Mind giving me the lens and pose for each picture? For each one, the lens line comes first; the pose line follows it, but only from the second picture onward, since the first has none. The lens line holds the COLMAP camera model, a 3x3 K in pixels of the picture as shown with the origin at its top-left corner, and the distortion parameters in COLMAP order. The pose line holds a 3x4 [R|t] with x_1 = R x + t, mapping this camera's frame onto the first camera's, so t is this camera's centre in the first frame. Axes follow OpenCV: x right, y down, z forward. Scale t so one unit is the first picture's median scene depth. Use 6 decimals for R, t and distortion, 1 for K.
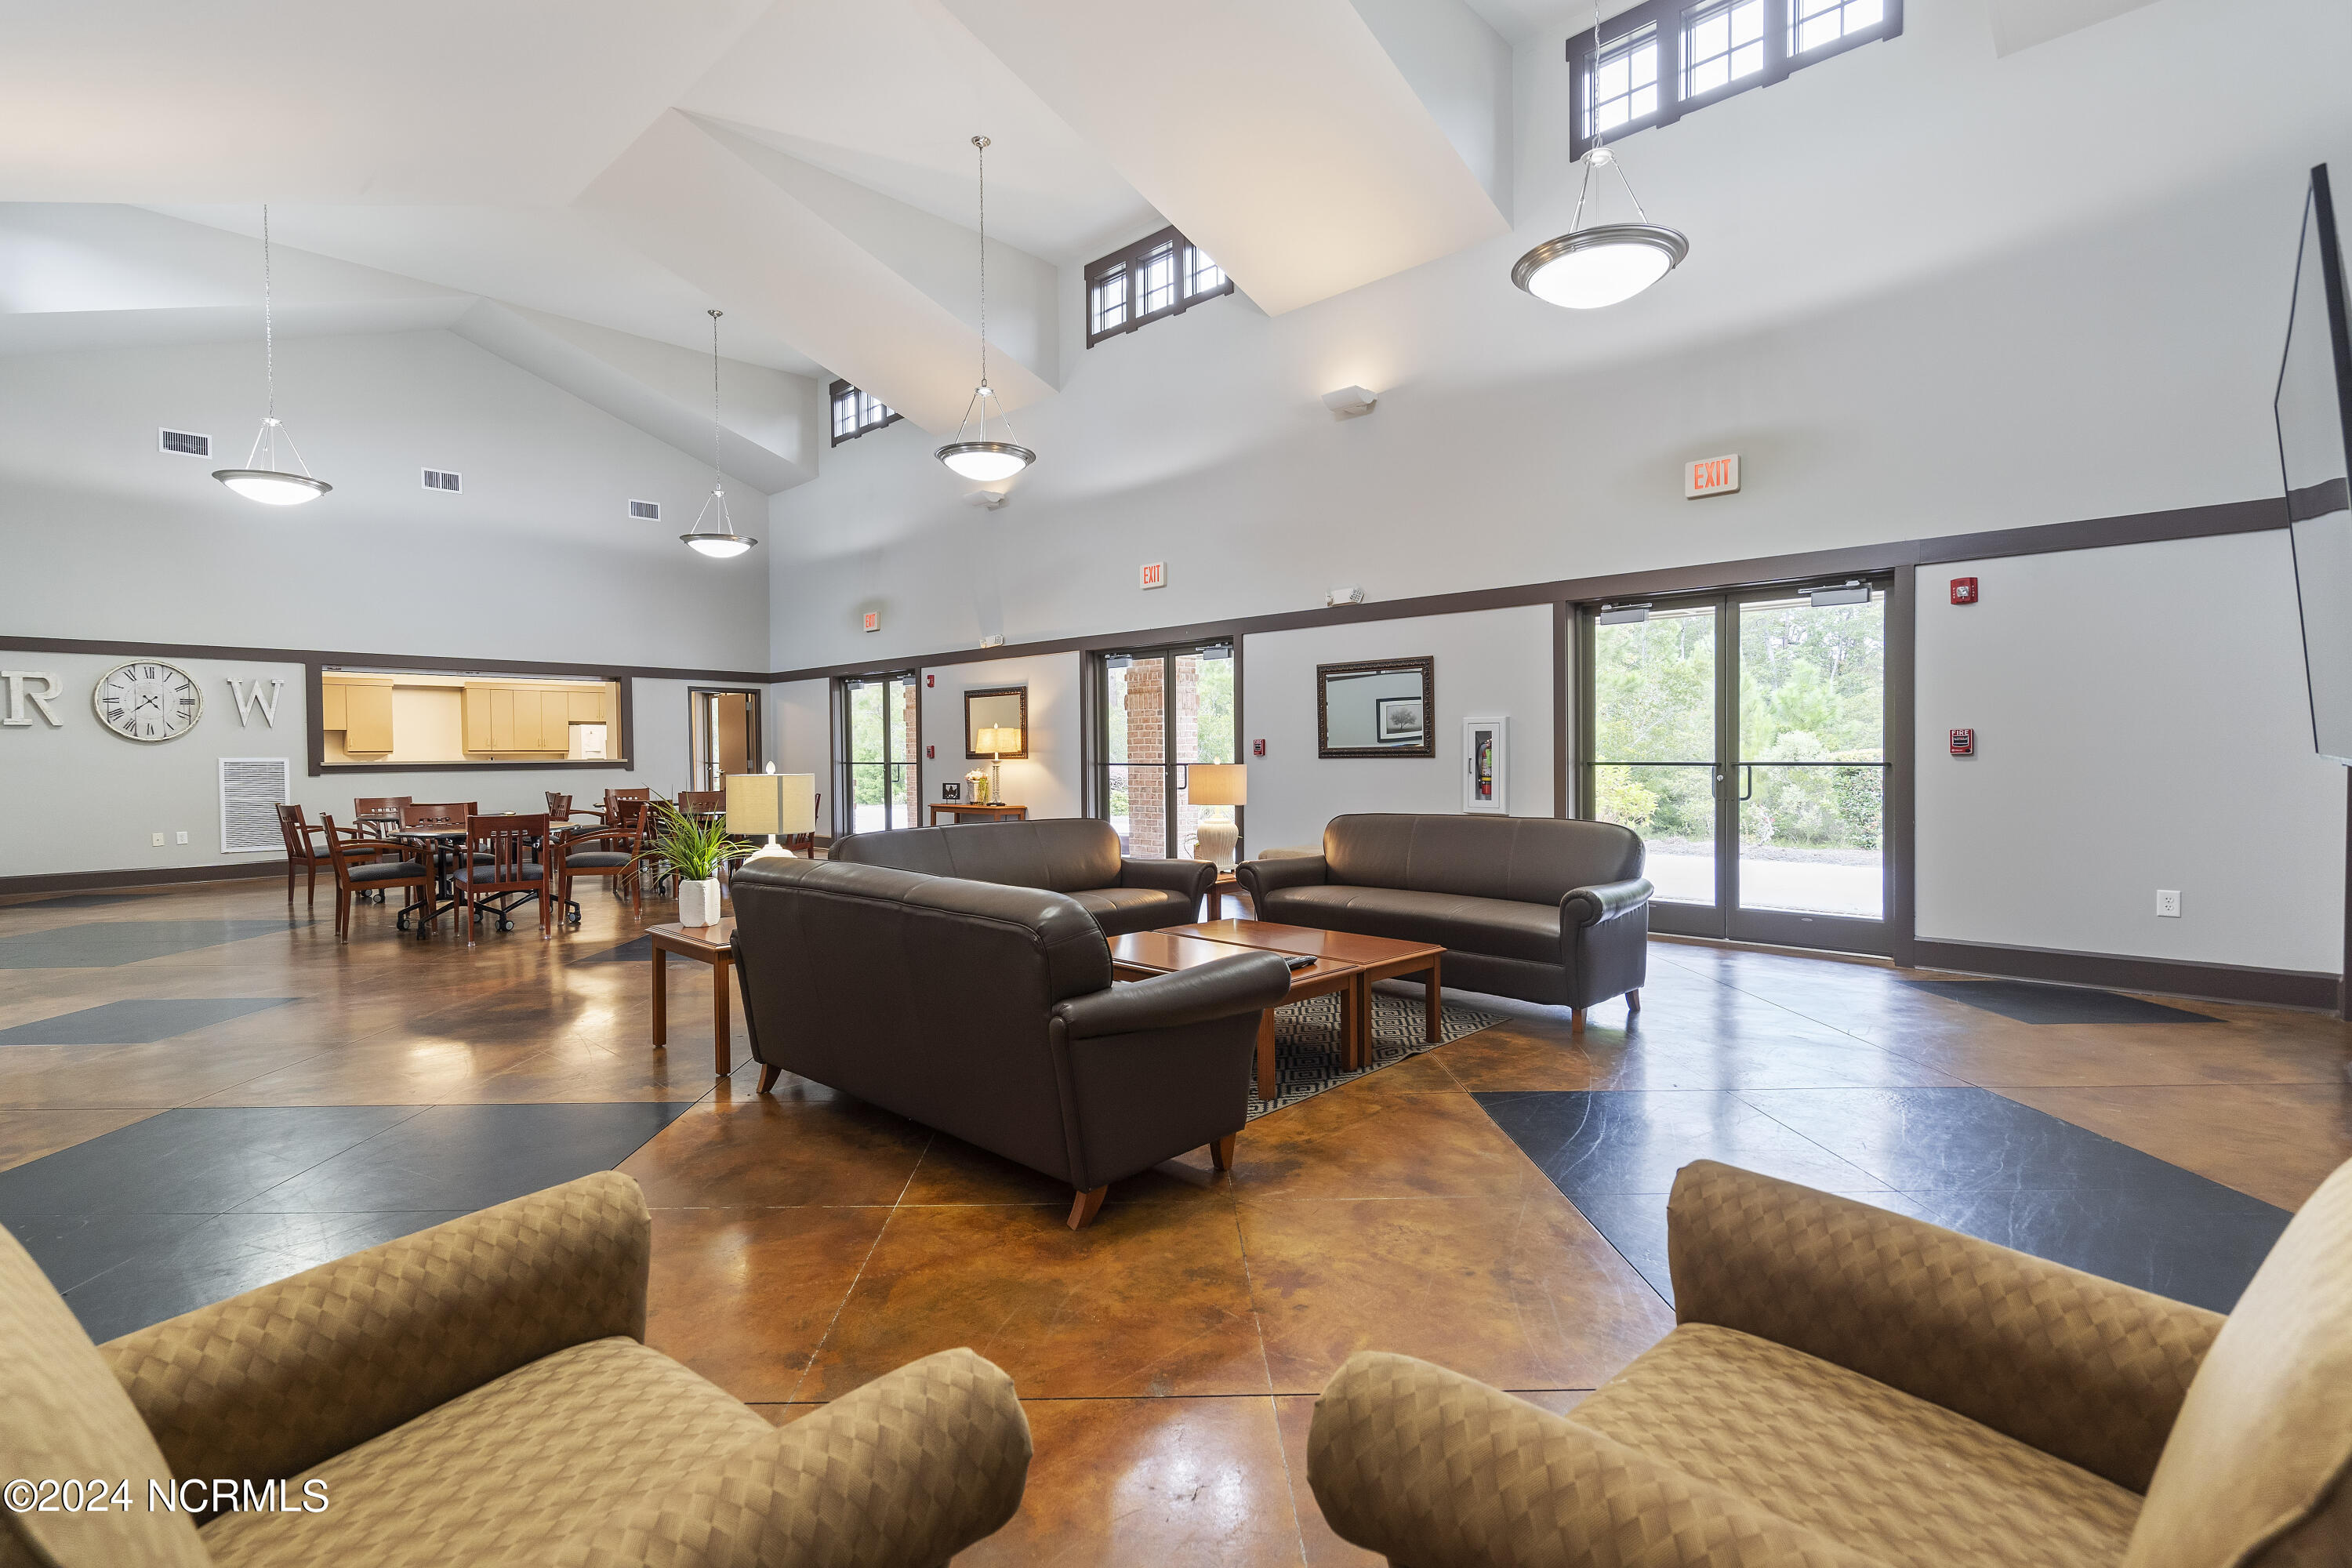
lens RADIAL K [[1120.7, 0, 1143.1], [0, 1120.7, 788.8], [0, 0, 1]] dist [0.025835, 0.000011]
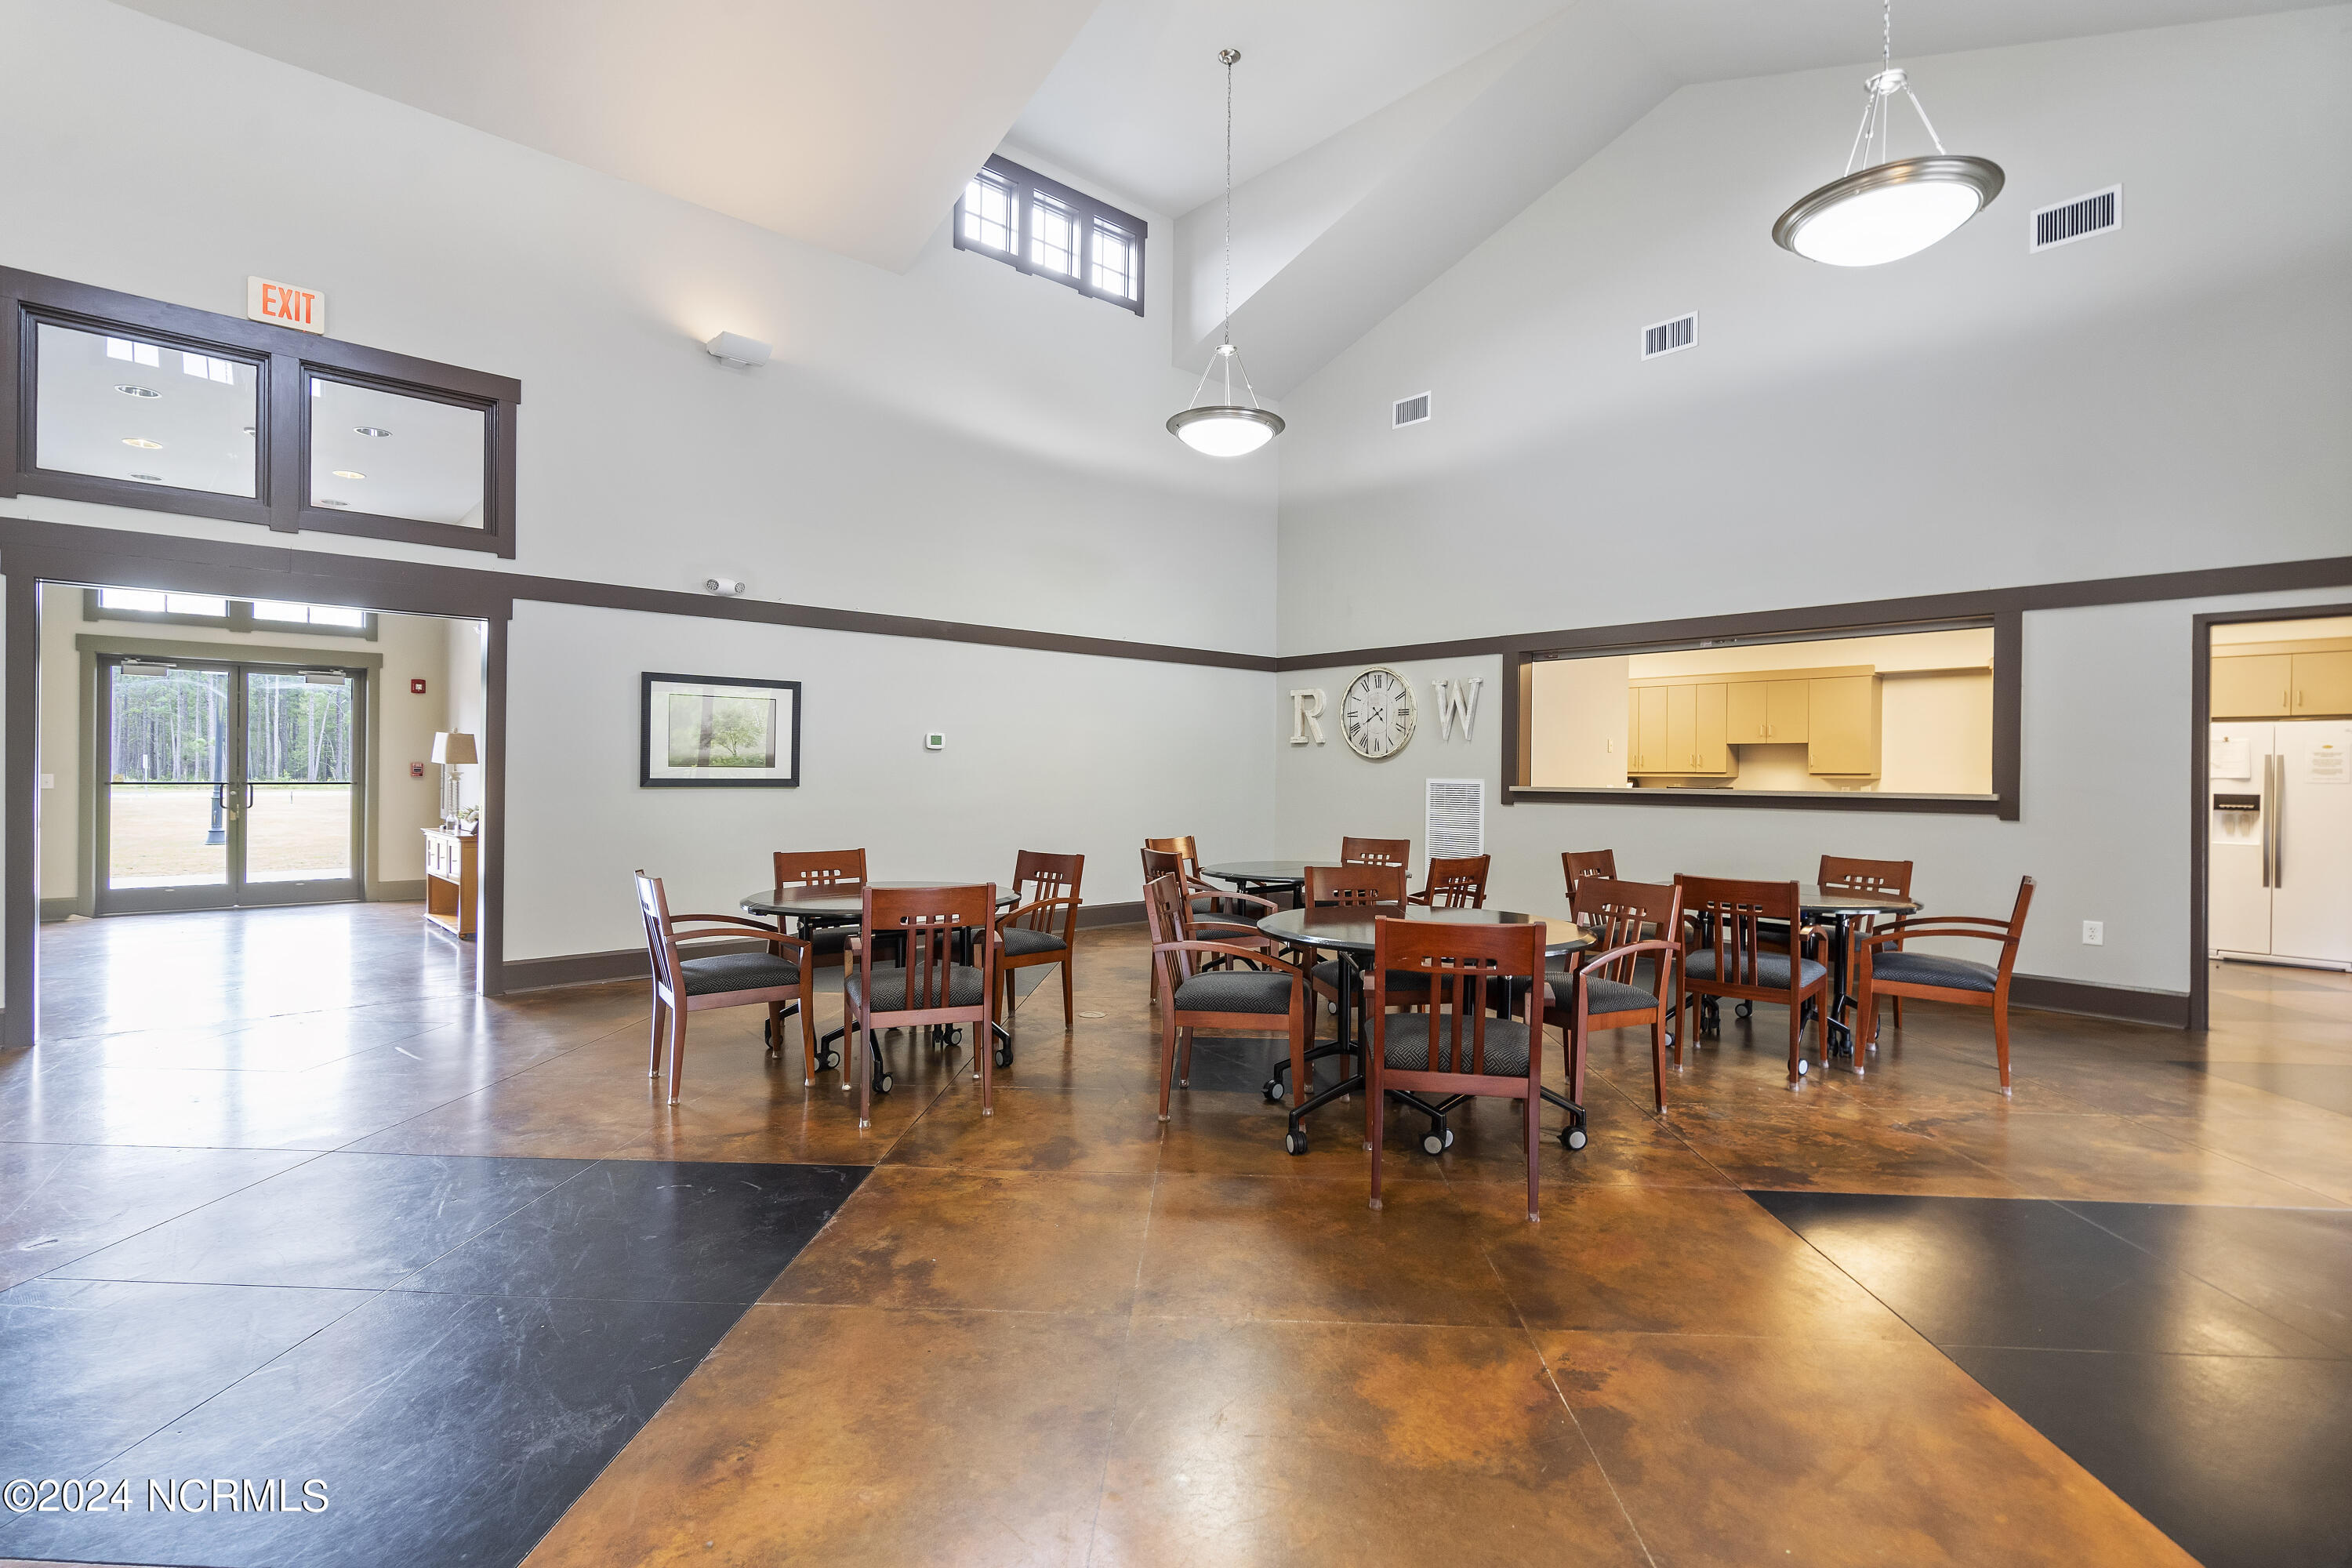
lens RADIAL K [[1076.6, 0, 1169.8], [0, 1076.6, 794.2], [0, 0, 1]] dist [-0.006667, 0.000465]
pose [[-0.056308, 0.028972, -0.997993, -0.014585], [-0.044251, 0.998524, 0.031484, -0.033278], [0.997432, 0.045935, -0.054943, 0.896666]]
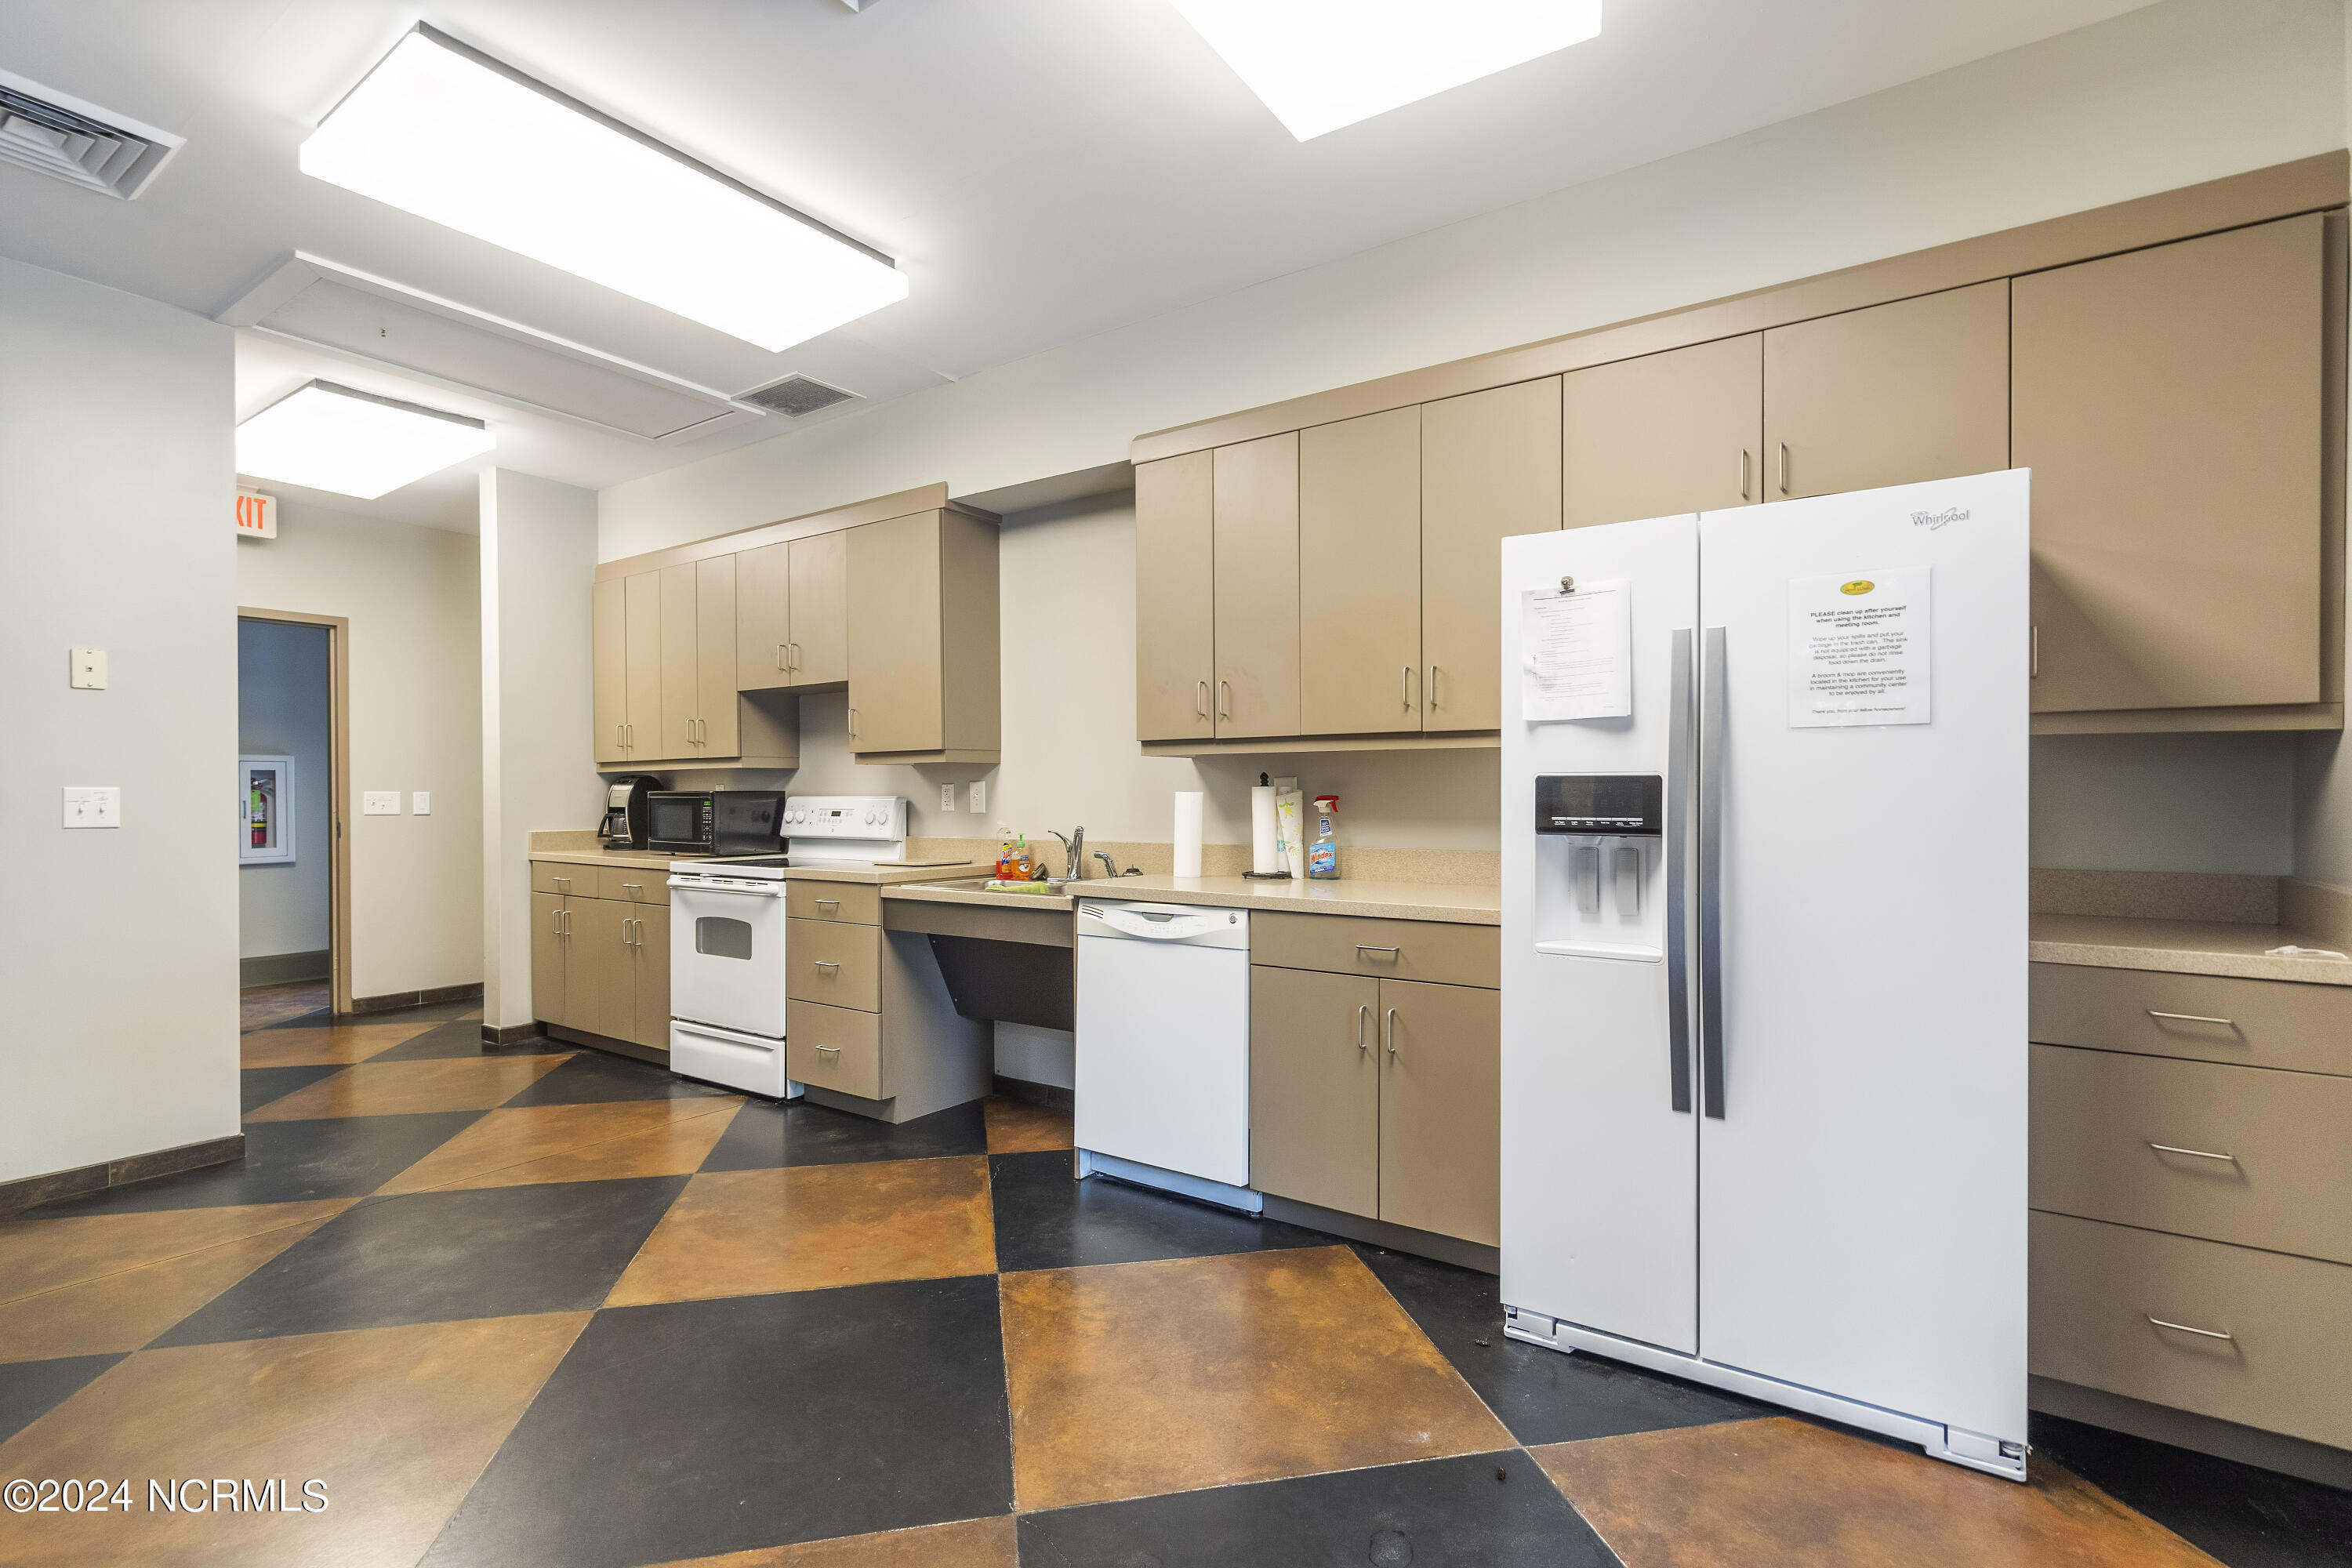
lens RADIAL K [[1079.9, 0, 1177.3], [0, 1079.9, 817.5], [0, 0, 1]] dist [-0.001814, -0.000190]
pose [[0.198126, 0.035645, -0.979528, -0.589194], [-0.031815, 0.999046, 0.029920, -0.038402], [0.979660, 0.025236, 0.199071, 1.454980]]
